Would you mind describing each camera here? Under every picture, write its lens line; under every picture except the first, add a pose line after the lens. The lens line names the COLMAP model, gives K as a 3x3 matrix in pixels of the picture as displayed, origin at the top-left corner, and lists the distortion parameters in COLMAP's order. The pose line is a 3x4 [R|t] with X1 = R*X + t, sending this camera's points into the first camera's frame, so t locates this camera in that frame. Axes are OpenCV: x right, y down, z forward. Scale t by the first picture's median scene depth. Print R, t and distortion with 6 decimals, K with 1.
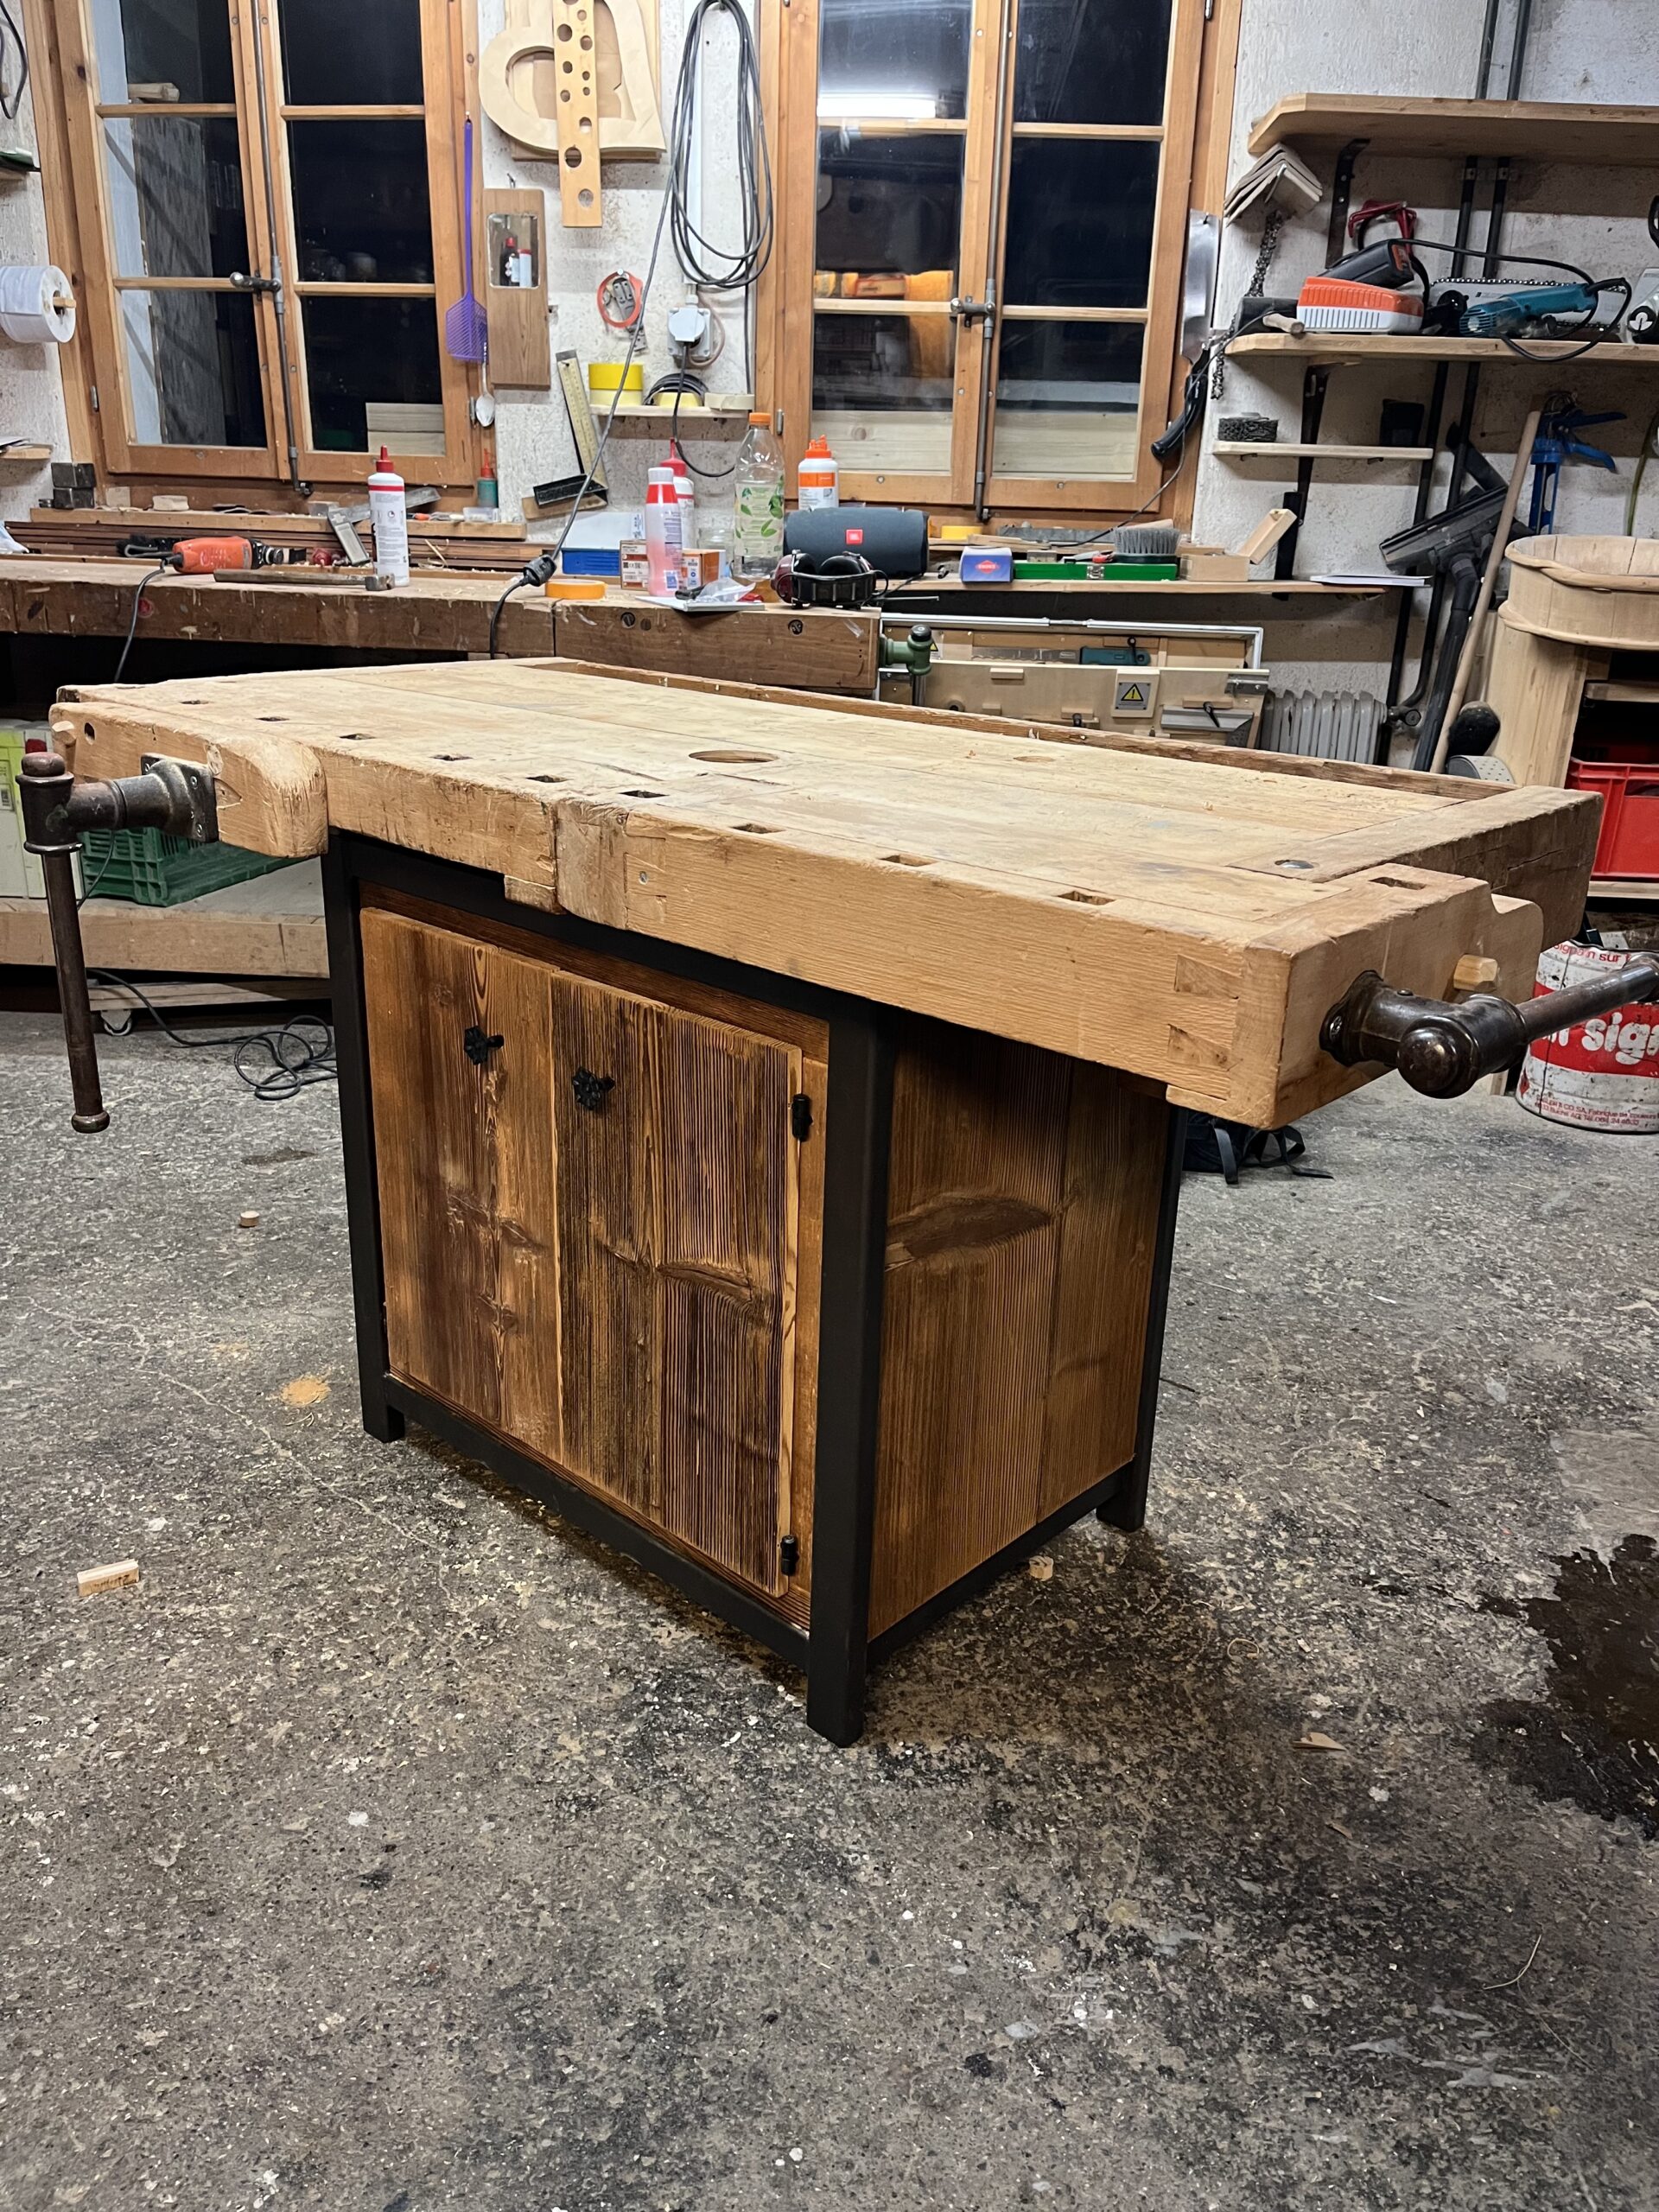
lens RADIAL K [[1683.9, 0, 836.0], [0, 1683.9, 1111.8], [0, 0, 1]] dist [0.054408, -0.082154]
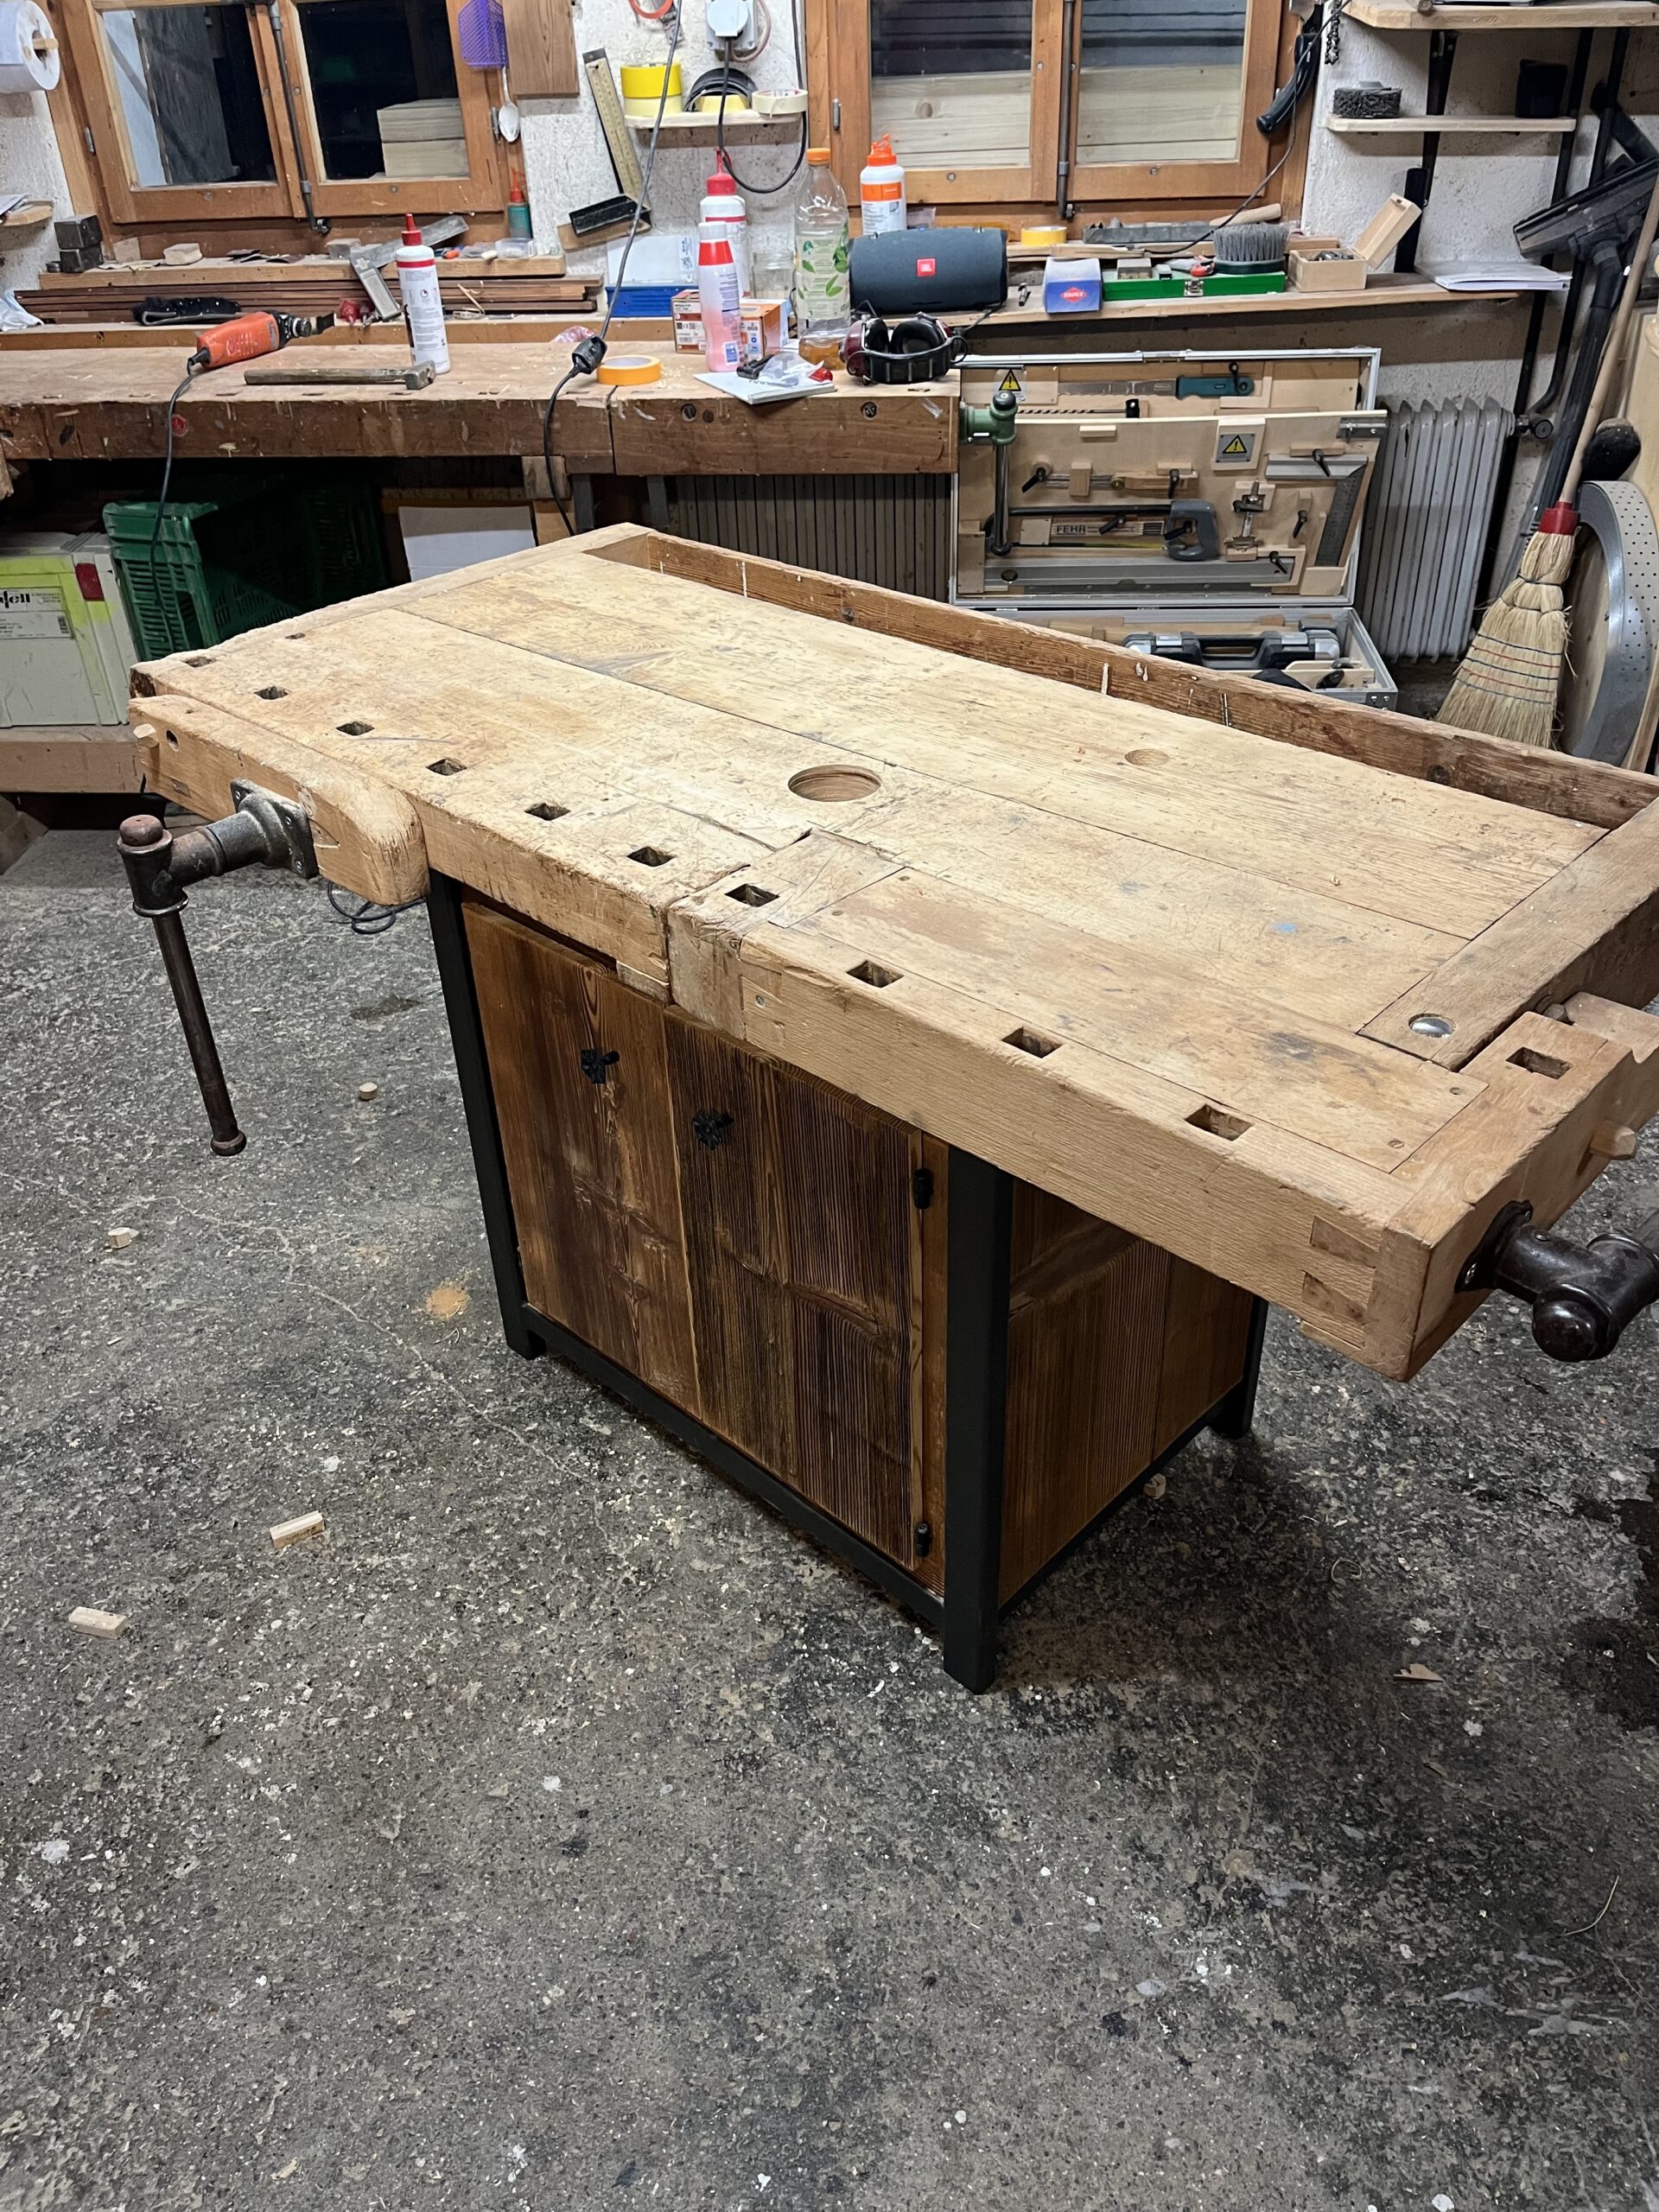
lens RADIAL K [[1683.9, 0, 836.3], [0, 1683.9, 1118.7], [0, 0, 1]] dist [0.054408, -0.082154]
pose [[0.997969, -0.037648, -0.051388, -0.013332], [0.048602, 0.971467, 0.232142, -0.192422], [0.041182, -0.234168, 0.971324, 0.012285]]
